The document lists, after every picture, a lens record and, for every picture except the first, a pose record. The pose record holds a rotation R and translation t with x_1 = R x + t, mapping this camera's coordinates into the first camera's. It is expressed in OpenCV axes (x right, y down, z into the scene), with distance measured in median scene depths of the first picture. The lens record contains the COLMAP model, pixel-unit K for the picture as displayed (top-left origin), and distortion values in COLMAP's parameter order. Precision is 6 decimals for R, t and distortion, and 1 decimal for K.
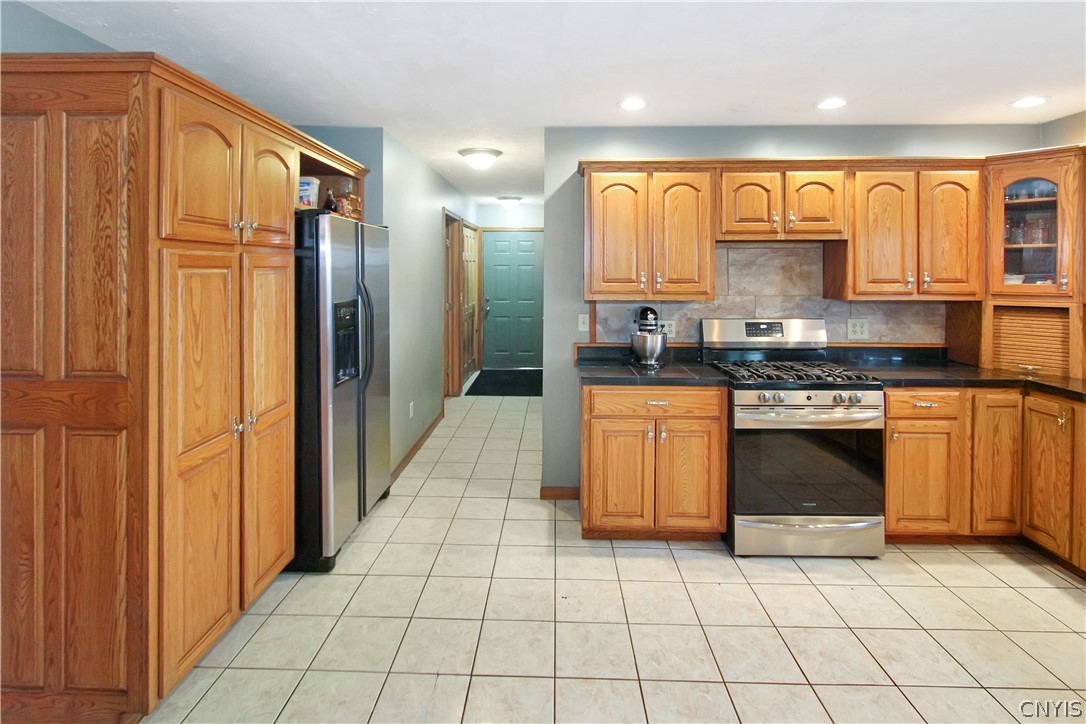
lens RADIAL K [[525.7, 0, 543.9], [0, 525.7, 275.2], [0, 0, 1]] dist [-0.010497, 0.001351]
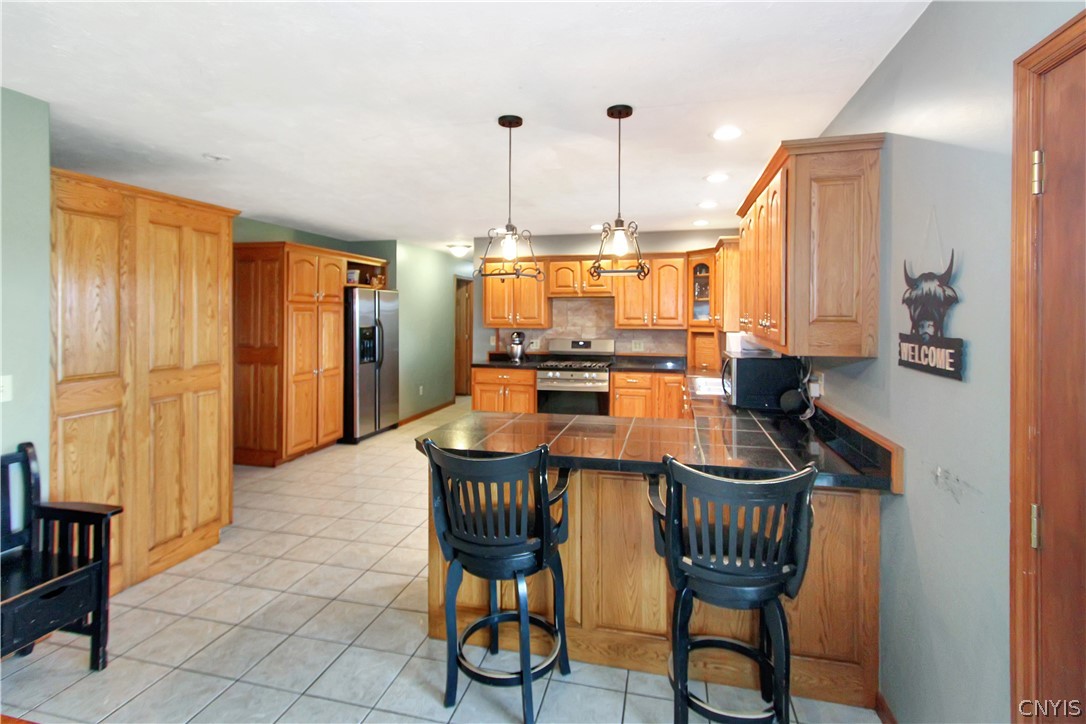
lens RADIAL K [[514.7, 0, 547.6], [0, 514.7, 316.5], [0, 0, 1]] dist [0.000505, 0.001760]
pose [[0.978296, 0.001685, -0.207207, 0.791507], [-0.002853, 0.999982, -0.005338, 0.016311], [0.207194, 0.005813, 0.978283, -0.936453]]
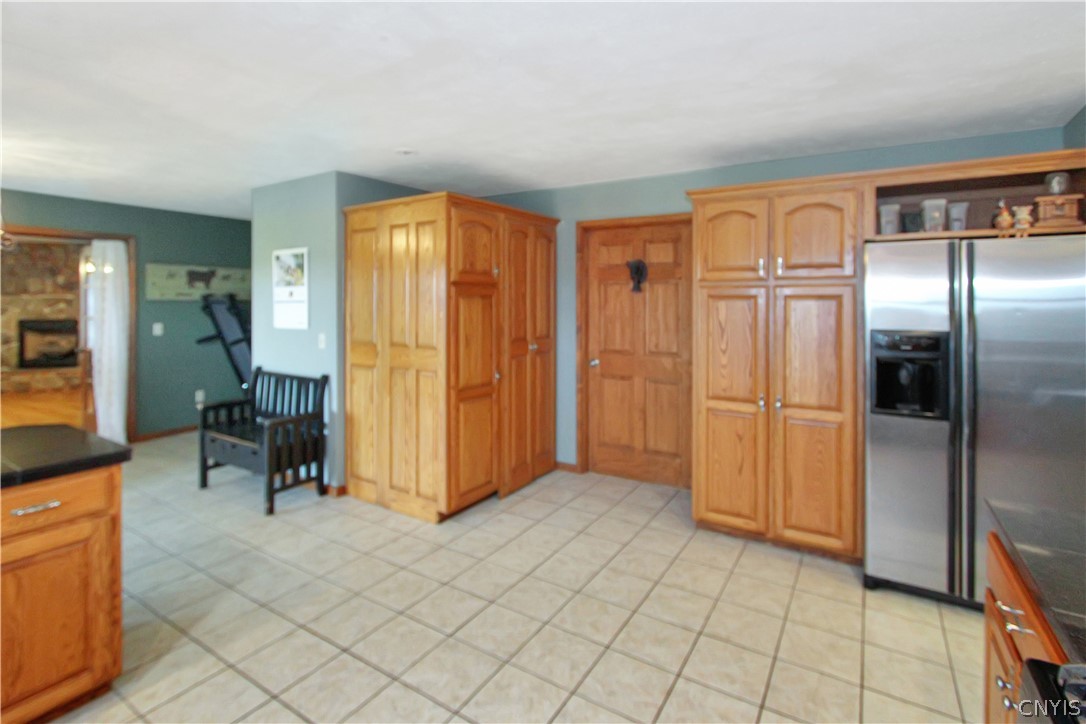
lens RADIAL K [[521.0, 0, 541.4], [0, 521.0, 300.5], [0, 0, 1]] dist [-0.014487, 0.000291]
pose [[-0.506227, -0.002062, -0.862398, 0.735905], [-0.012722, 0.999906, 0.005077, -0.001093], [0.862306, 0.013542, -0.506206, 0.874494]]
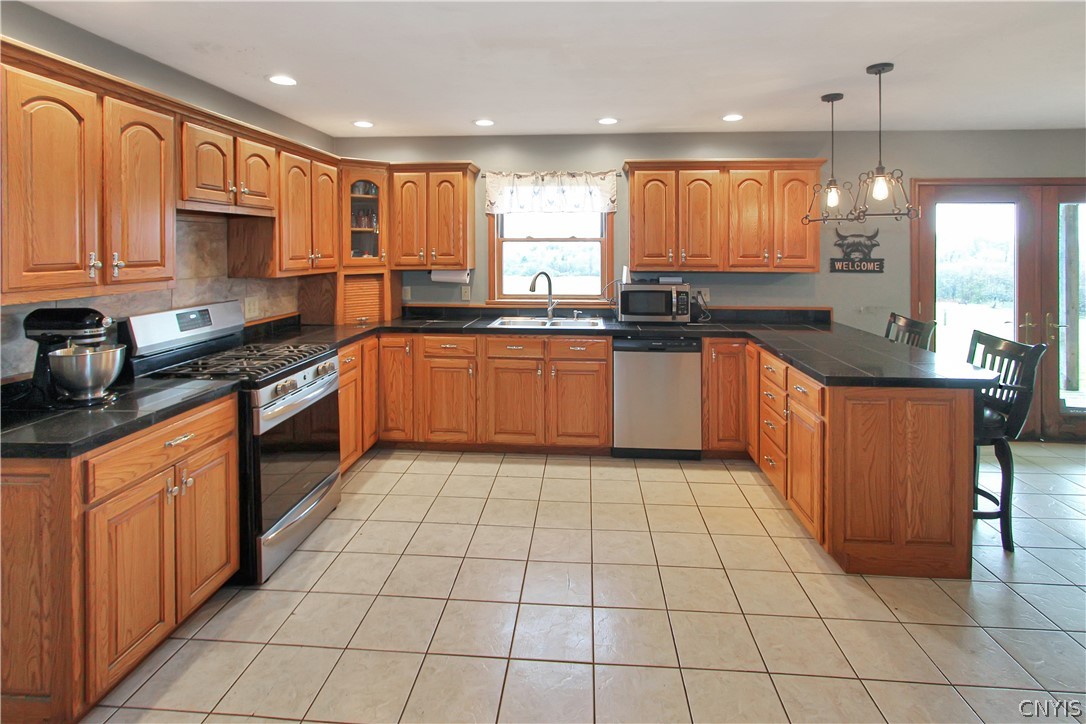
lens RADIAL K [[535.9, 0, 543.7], [0, 535.9, 253.3], [0, 0, 1]] dist [0.002625, 0.000180]
pose [[0.049535, -0.013103, 0.998686, -0.462689], [0.008443, 0.999884, 0.012700, -0.008352], [-0.998737, 0.007803, 0.049640, 0.482478]]
